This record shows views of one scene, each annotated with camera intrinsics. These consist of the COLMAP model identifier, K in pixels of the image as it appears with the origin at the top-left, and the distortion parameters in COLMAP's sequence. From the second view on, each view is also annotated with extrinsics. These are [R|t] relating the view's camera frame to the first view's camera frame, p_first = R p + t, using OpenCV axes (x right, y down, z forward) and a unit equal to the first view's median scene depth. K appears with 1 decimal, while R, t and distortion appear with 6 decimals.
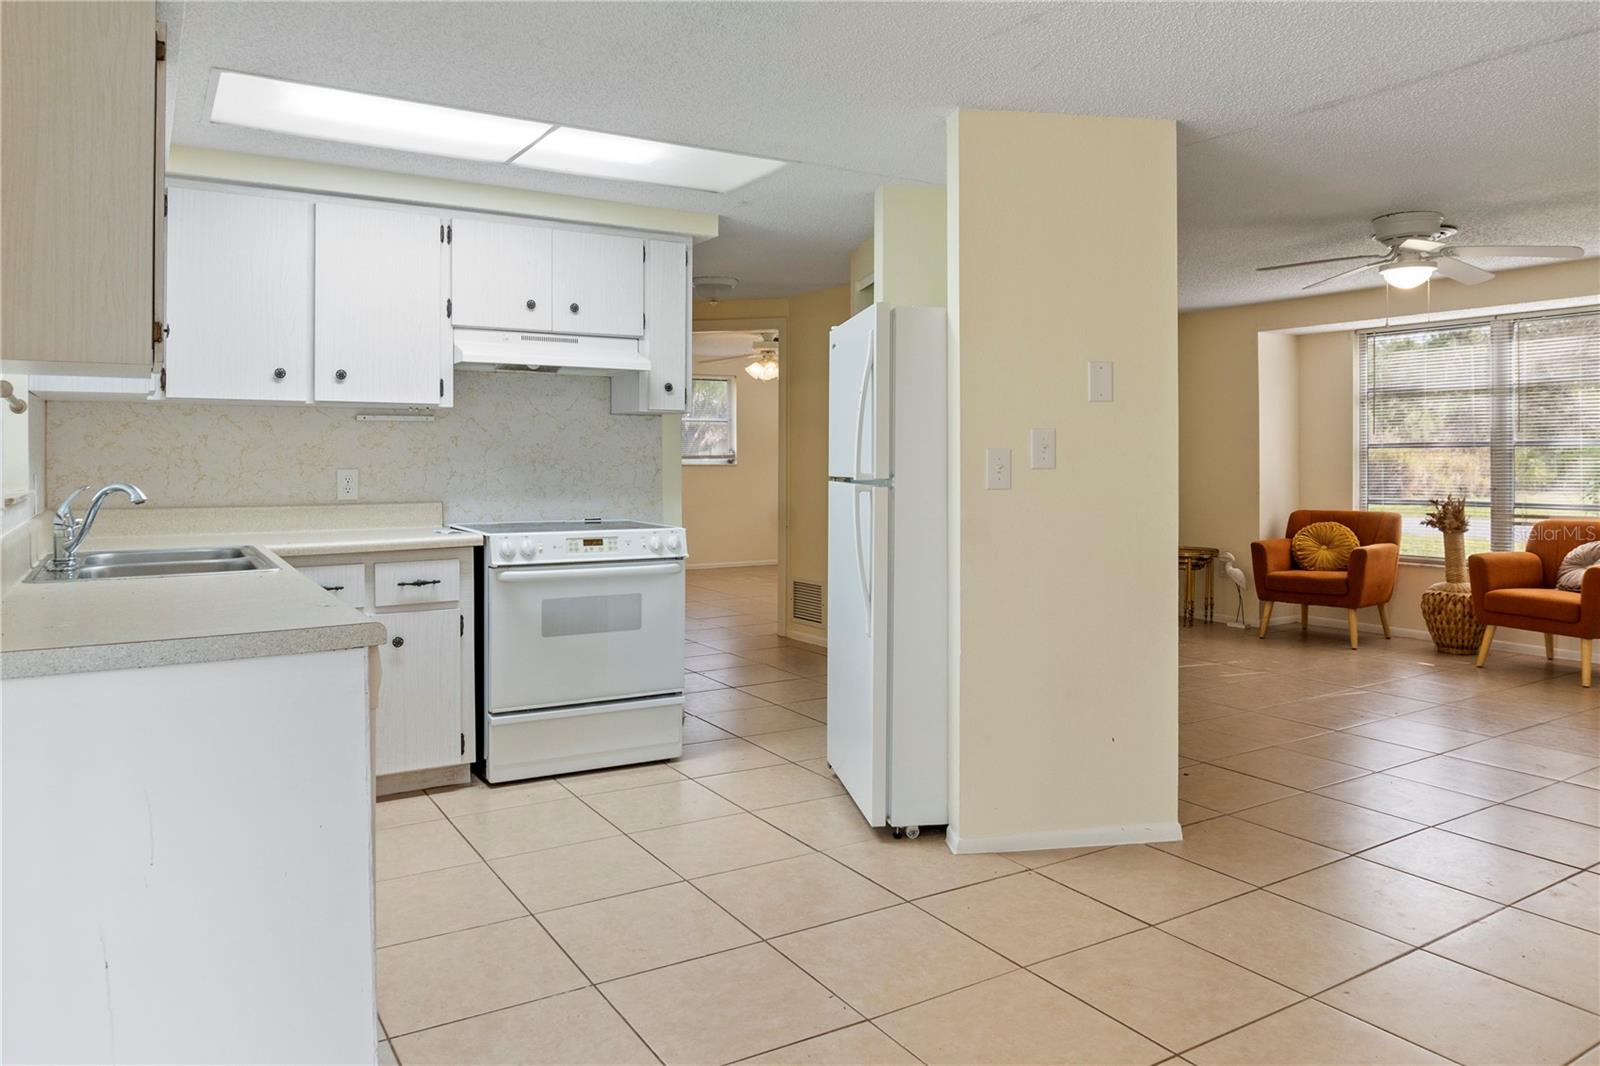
lens RADIAL K [[1089.3, 0, 804.6], [0, 1089.3, 457.3], [0, 0, 1]] dist [-0.031154, -0.002694]
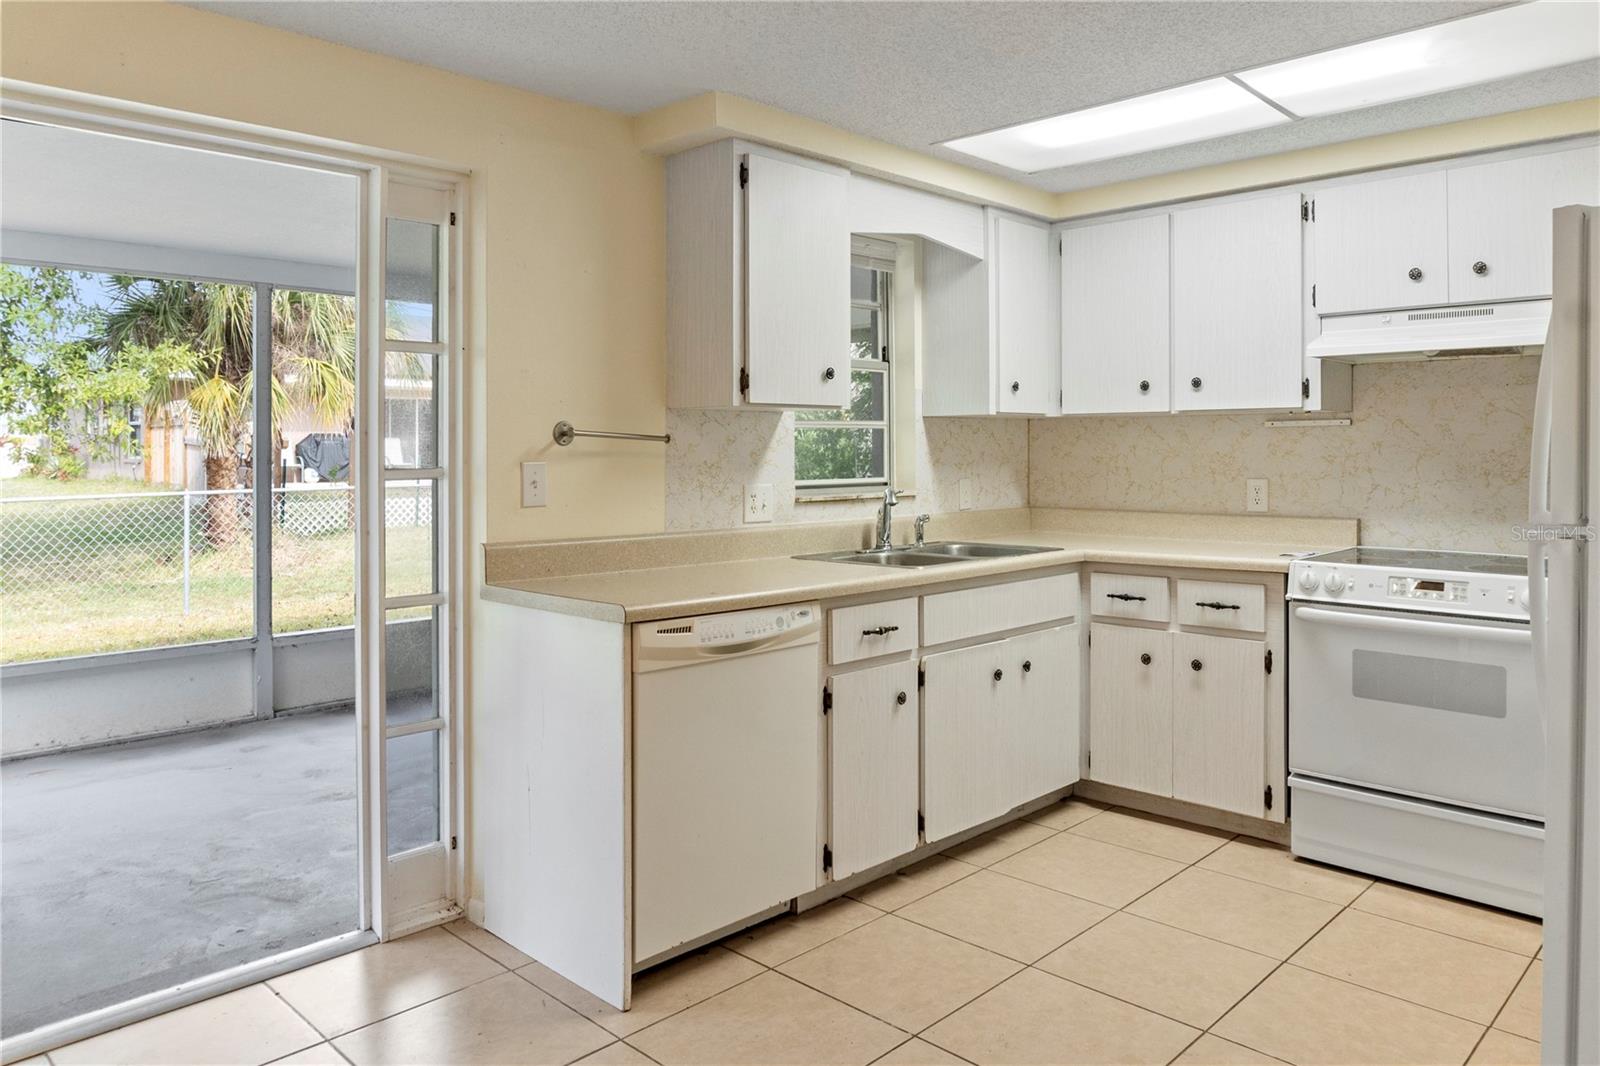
lens RADIAL K [[1089.3, 0, 804.6], [0, 1089.3, 457.3], [0, 0, 1]] dist [-0.031154, -0.002694]
pose [[0.237380, 0.005026, -0.971404, 0.419350], [0.002657, 0.999980, 0.005823, -0.015166], [0.971413, -0.003964, 0.237361, 0.408766]]
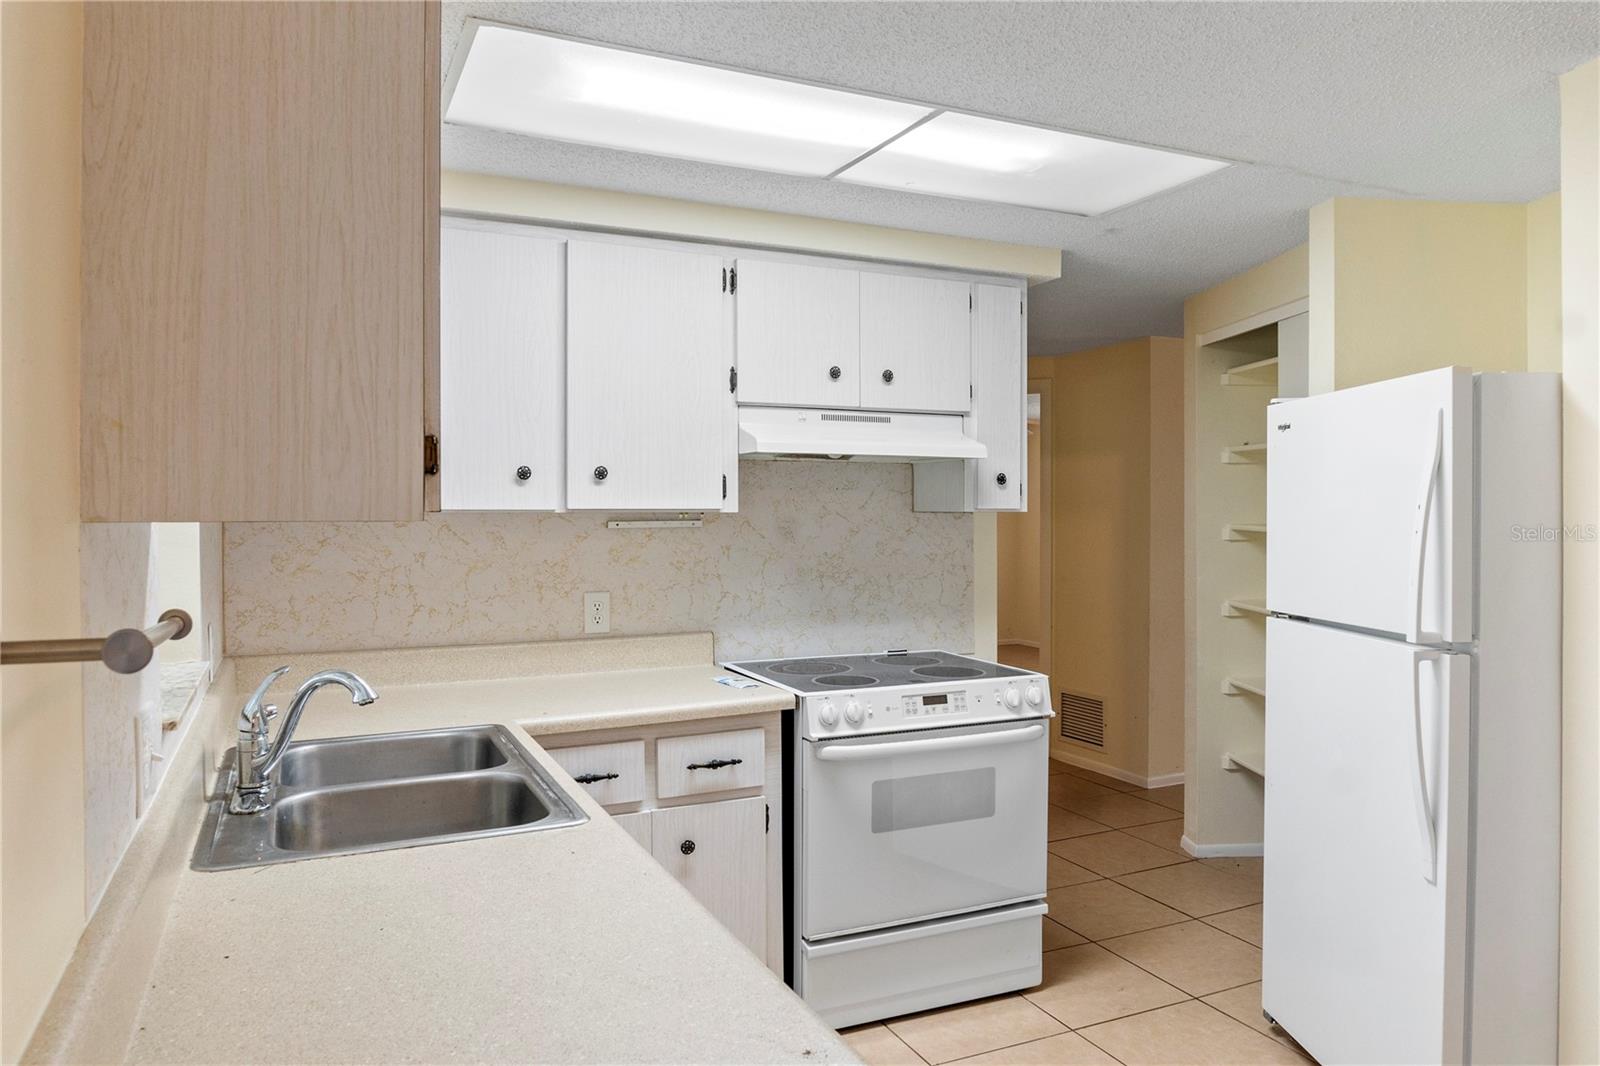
lens RADIAL K [[1076.0, 0, 804.2], [0, 1076.0, 511.3], [0, 0, 1]] dist [-0.032673, -0.000505]
pose [[0.993386, -0.002513, -0.114795, -0.198307], [0.002615, 0.999996, 0.000735, -0.048324], [0.114793, -0.001031, 0.993389, 0.277185]]
